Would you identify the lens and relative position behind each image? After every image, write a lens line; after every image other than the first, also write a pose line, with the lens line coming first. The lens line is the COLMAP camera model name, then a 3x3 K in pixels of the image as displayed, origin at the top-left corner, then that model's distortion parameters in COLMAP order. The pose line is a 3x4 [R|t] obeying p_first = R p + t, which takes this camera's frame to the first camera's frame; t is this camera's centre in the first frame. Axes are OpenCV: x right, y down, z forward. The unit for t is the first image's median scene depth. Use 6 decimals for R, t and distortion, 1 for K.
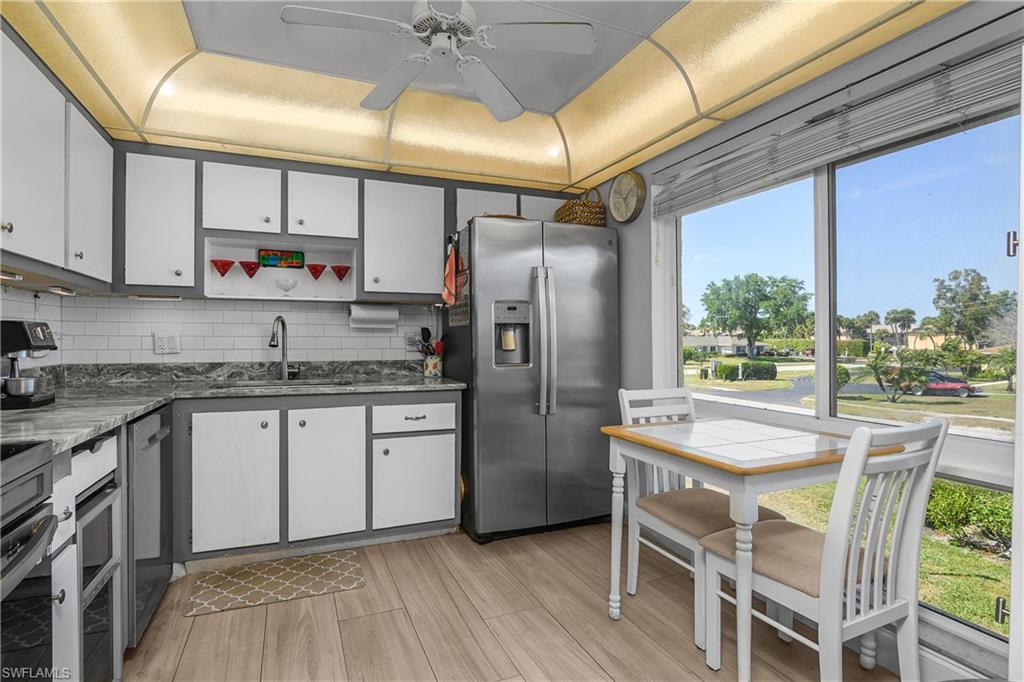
lens RADIAL K [[514.7, 0, 512.8], [0, 514.7, 338.1], [0, 0, 1]] dist [-0.019520, 0.000273]
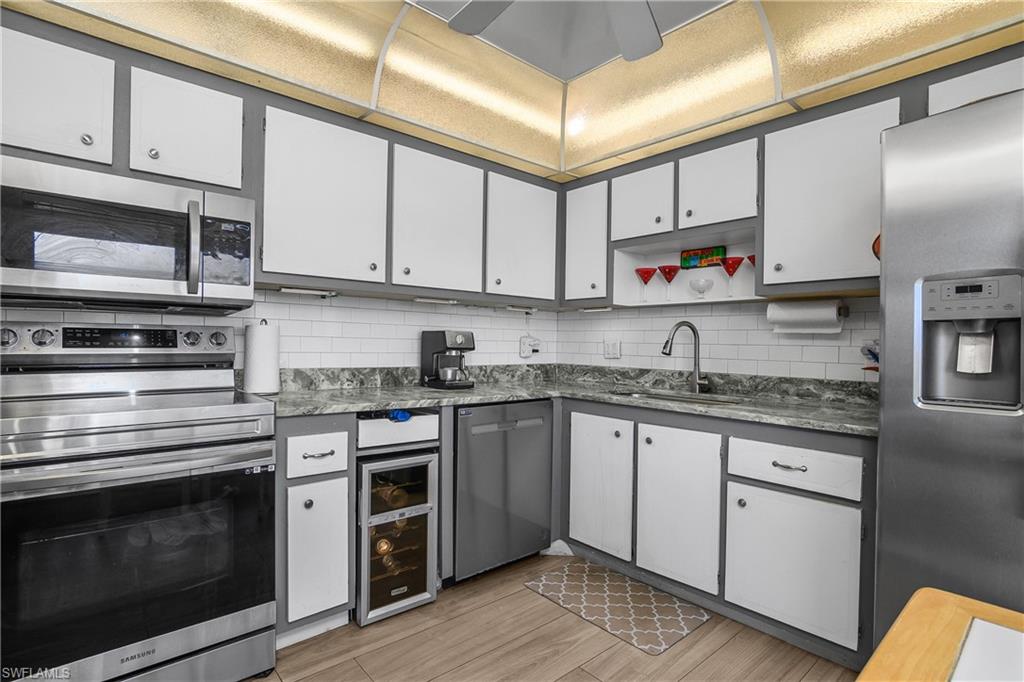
lens RADIAL K [[509.8, 0, 511.5], [0, 509.8, 345.5], [0, 0, 1]] dist [-0.017443, 0.000538]
pose [[0.300351, 0.009084, -0.953786, 0.329136], [-0.014009, 0.999889, 0.005112, -0.000565], [0.953726, 0.011826, 0.300444, 0.456735]]
